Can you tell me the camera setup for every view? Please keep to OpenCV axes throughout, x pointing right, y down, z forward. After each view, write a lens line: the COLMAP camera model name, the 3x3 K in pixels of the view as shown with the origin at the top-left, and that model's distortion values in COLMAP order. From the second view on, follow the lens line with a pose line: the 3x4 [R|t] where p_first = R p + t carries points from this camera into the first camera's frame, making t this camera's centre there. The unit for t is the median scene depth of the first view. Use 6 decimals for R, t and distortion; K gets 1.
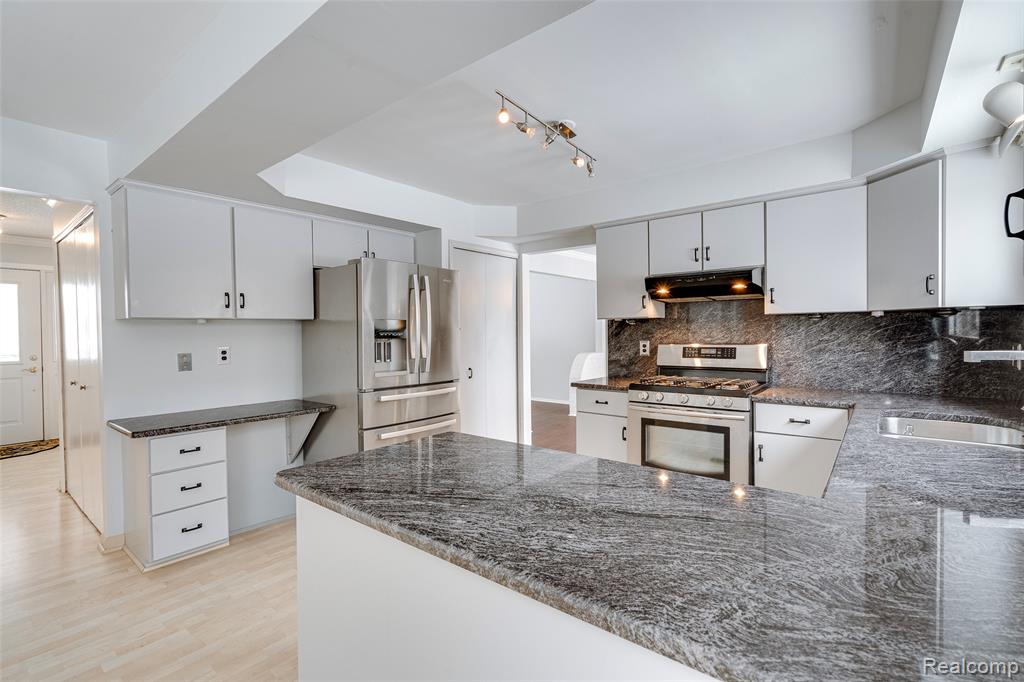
lens RADIAL K [[479.5, 0, 508.4], [0, 479.5, 340.0], [0, 0, 1]] dist [-0.016429, -0.000187]
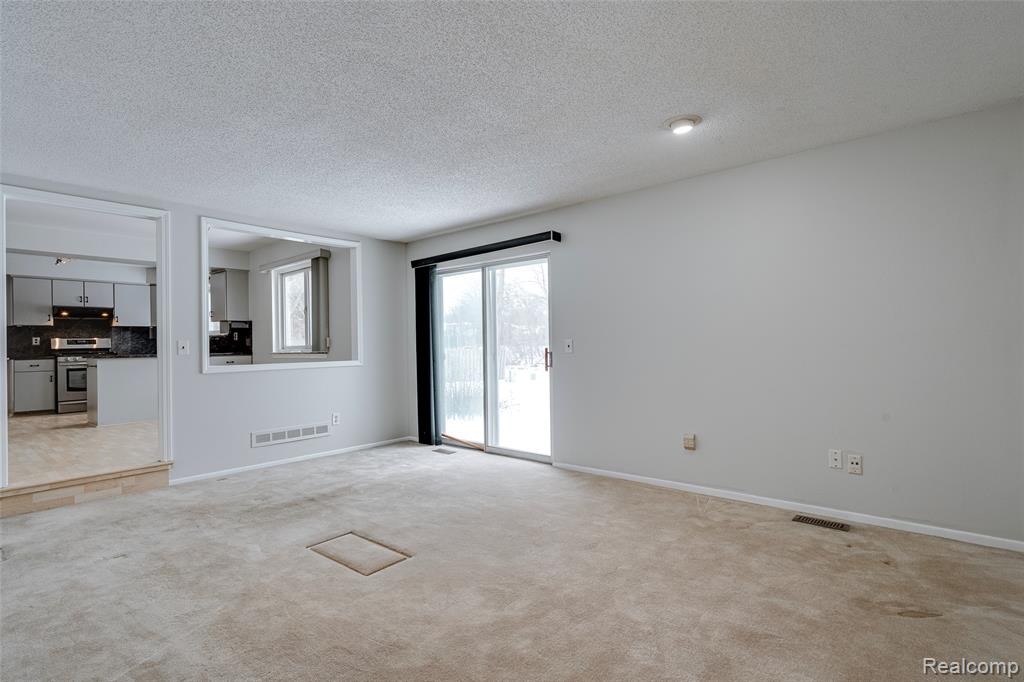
lens RADIAL K [[514.0, 0, 508.3], [0, 514.0, 341.4], [0, 0, 1]] dist [0.001354, -0.002369]
pose [[0.055305, 0.015550, 0.998348, -1.914543], [0.034465, 0.999253, -0.017474, 0.136449], [-0.997875, 0.035374, 0.054728, -1.161574]]
